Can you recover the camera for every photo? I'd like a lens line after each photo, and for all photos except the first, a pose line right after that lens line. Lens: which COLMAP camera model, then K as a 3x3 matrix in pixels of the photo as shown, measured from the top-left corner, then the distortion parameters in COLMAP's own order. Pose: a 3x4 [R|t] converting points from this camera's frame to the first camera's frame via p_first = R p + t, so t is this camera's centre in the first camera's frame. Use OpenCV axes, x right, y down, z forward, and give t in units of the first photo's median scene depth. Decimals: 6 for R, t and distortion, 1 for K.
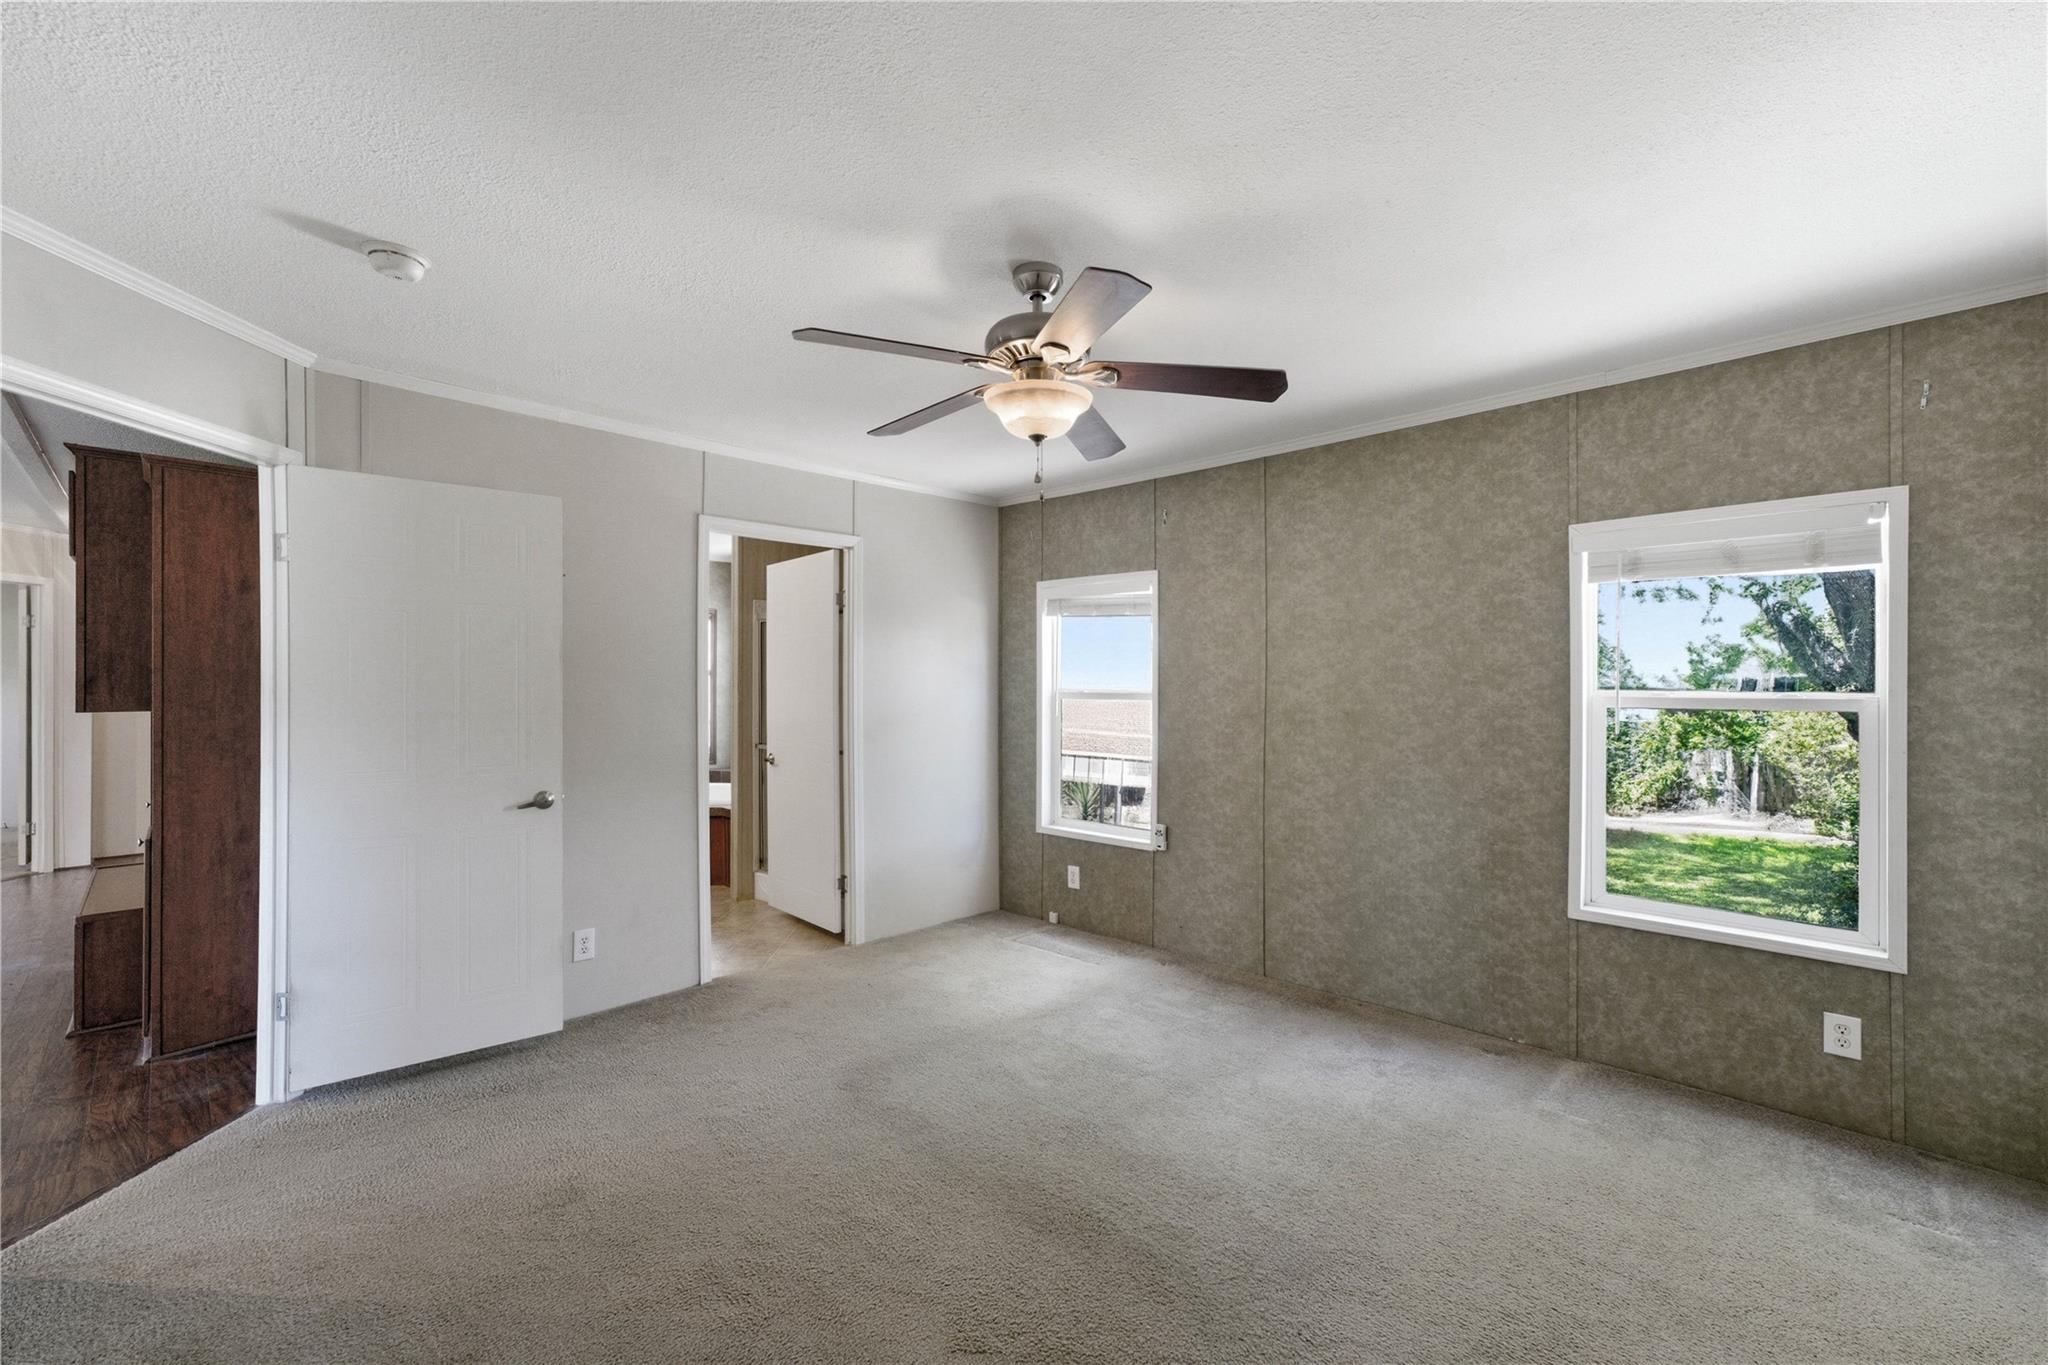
lens RADIAL K [[891.7, 0, 1023.8], [0, 891.7, 689.9], [0, 0, 1]] dist [0.037281, 0.000232]
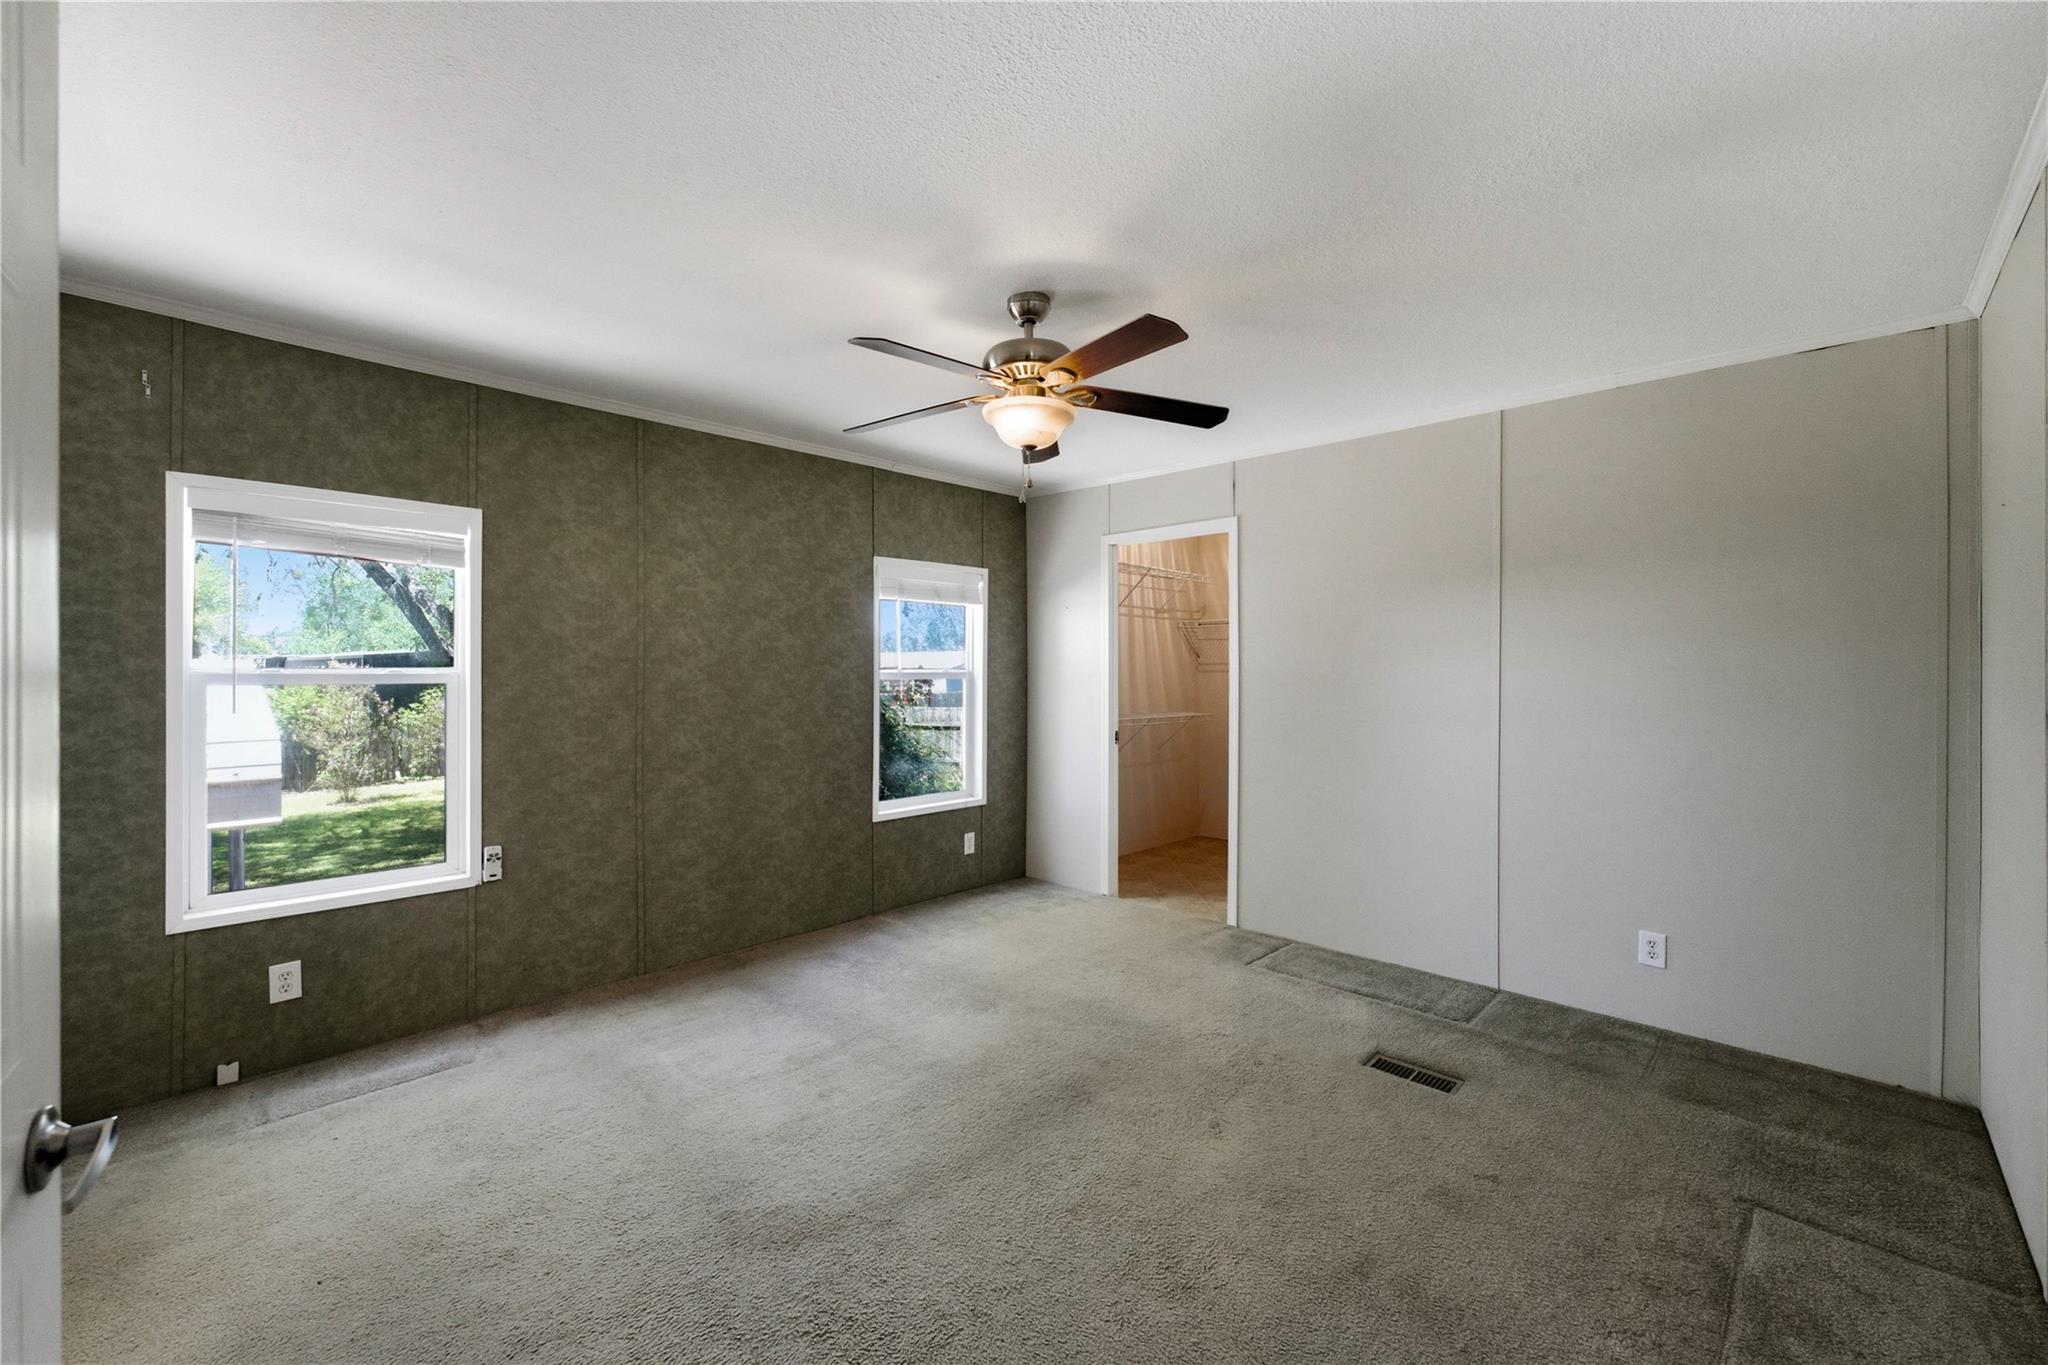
lens RADIAL K [[839.4, 0, 1024.7], [0, 839.4, 668.9], [0, 0, 1]] dist [0.025994, 0.000373]
pose [[0.008140, -0.006187, 0.999948, -0.582743], [0.001112, 0.999980, 0.006178, -0.004604], [-0.999966, 0.001061, 0.008146, 0.563897]]
